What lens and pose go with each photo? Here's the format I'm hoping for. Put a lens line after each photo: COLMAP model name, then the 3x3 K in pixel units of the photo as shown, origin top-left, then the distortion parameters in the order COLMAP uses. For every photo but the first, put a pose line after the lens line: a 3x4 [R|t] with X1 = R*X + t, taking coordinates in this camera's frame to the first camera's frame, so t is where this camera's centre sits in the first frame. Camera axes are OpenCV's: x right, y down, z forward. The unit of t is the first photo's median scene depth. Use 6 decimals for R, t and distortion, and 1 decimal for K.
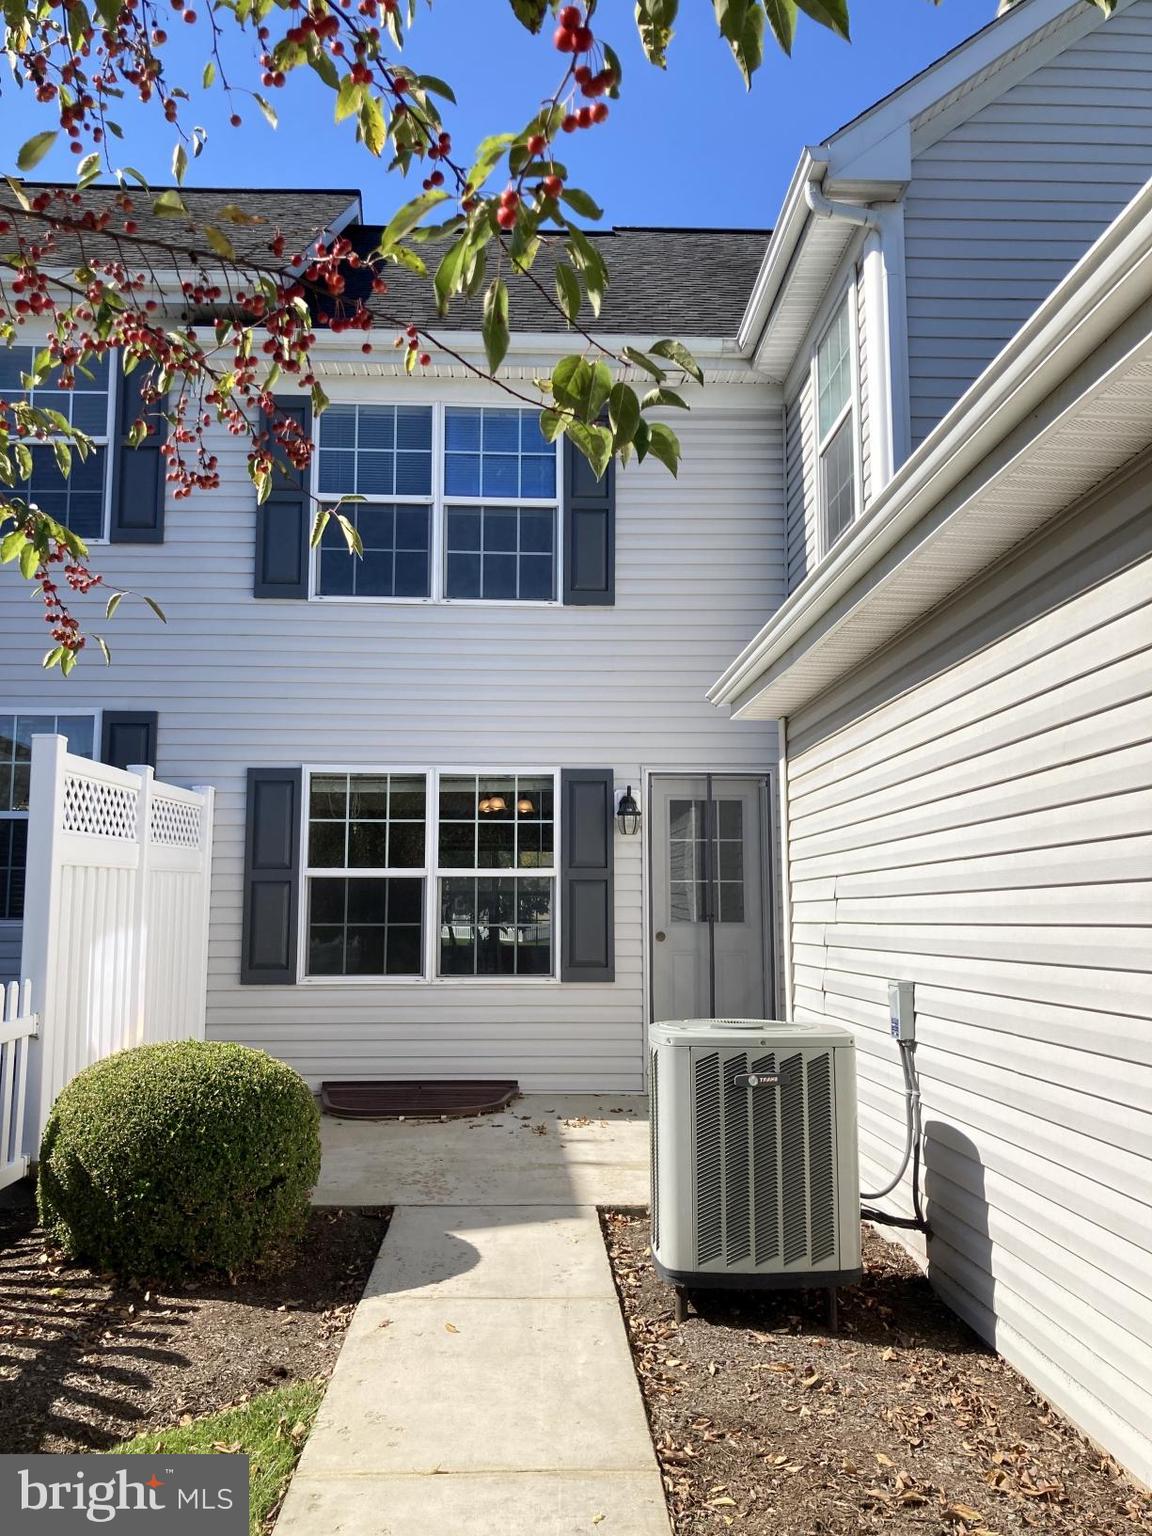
lens RADIAL K [[1260.6, 0, 574.0], [0, 1260.6, 768.2], [0, 0, 1]] dist [0.037408, -0.032286]
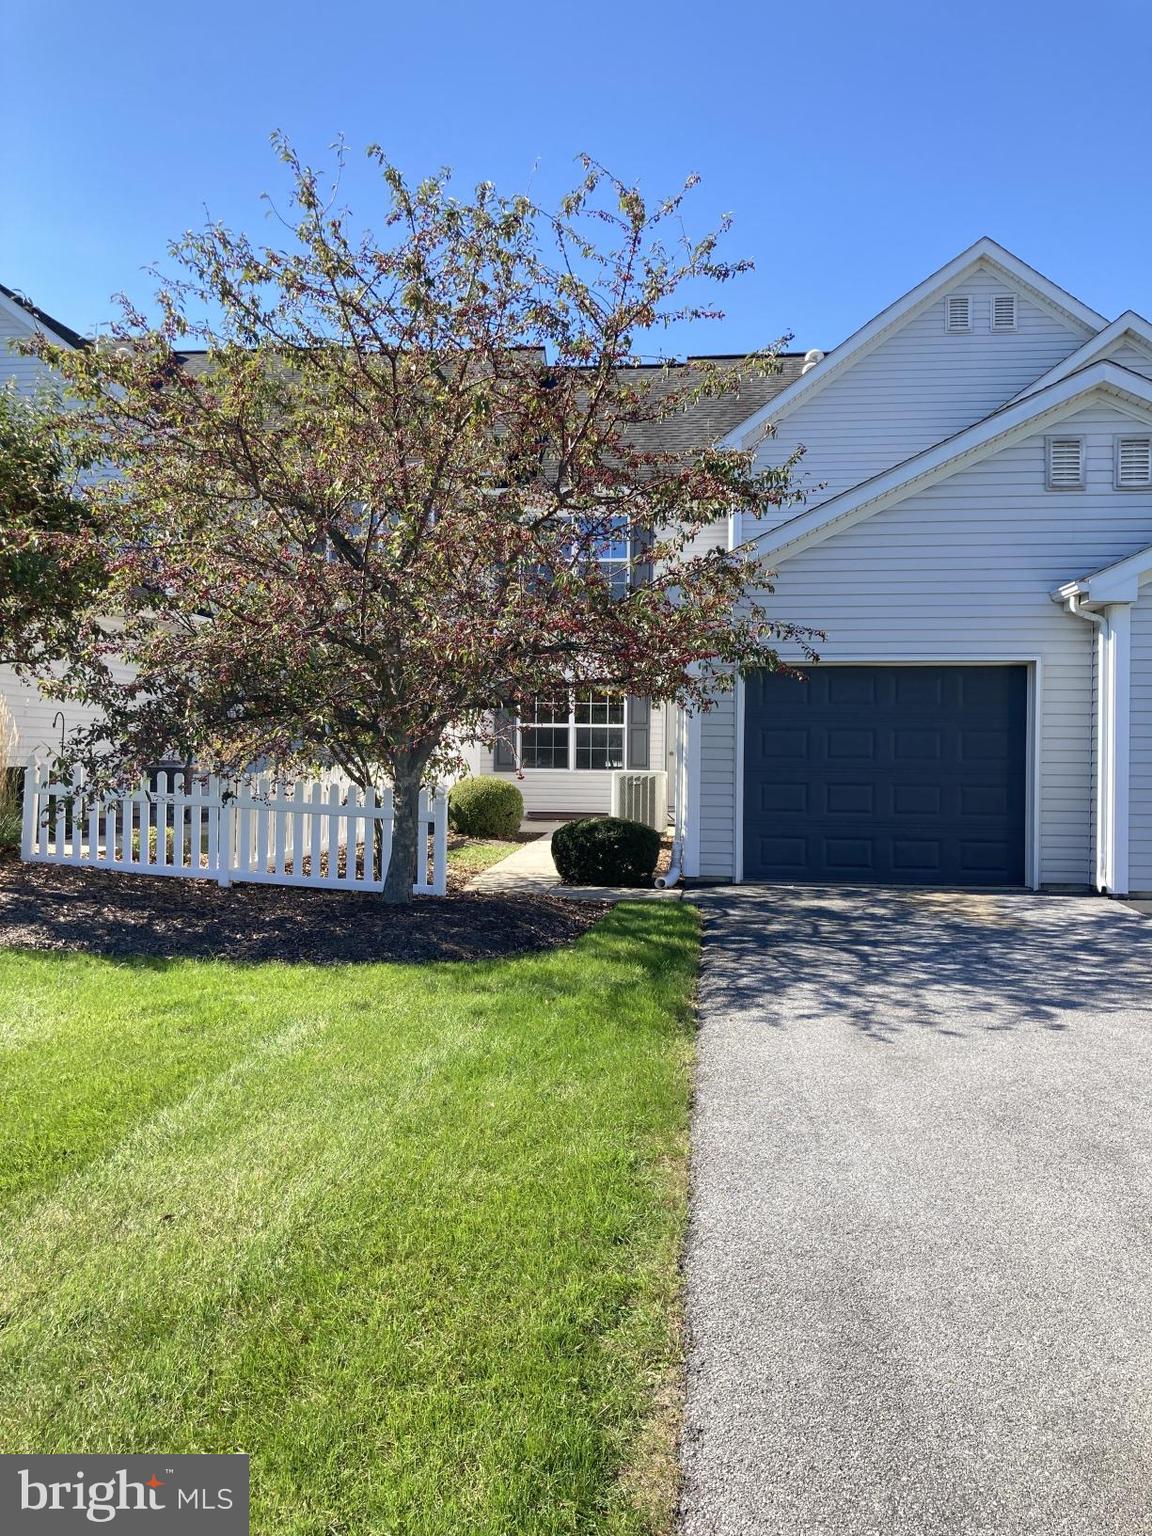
lens RADIAL K [[1260.6, 0, 576.5], [0, 1260.6, 767.3], [0, 0, 1]] dist [0.037408, -0.032286]
pose [[0.985208, 0.010691, -0.171028, 0.301284], [0.010098, 0.992695, 0.120227, -0.123919], [0.171064, -0.120176, 0.977903, -1.318335]]
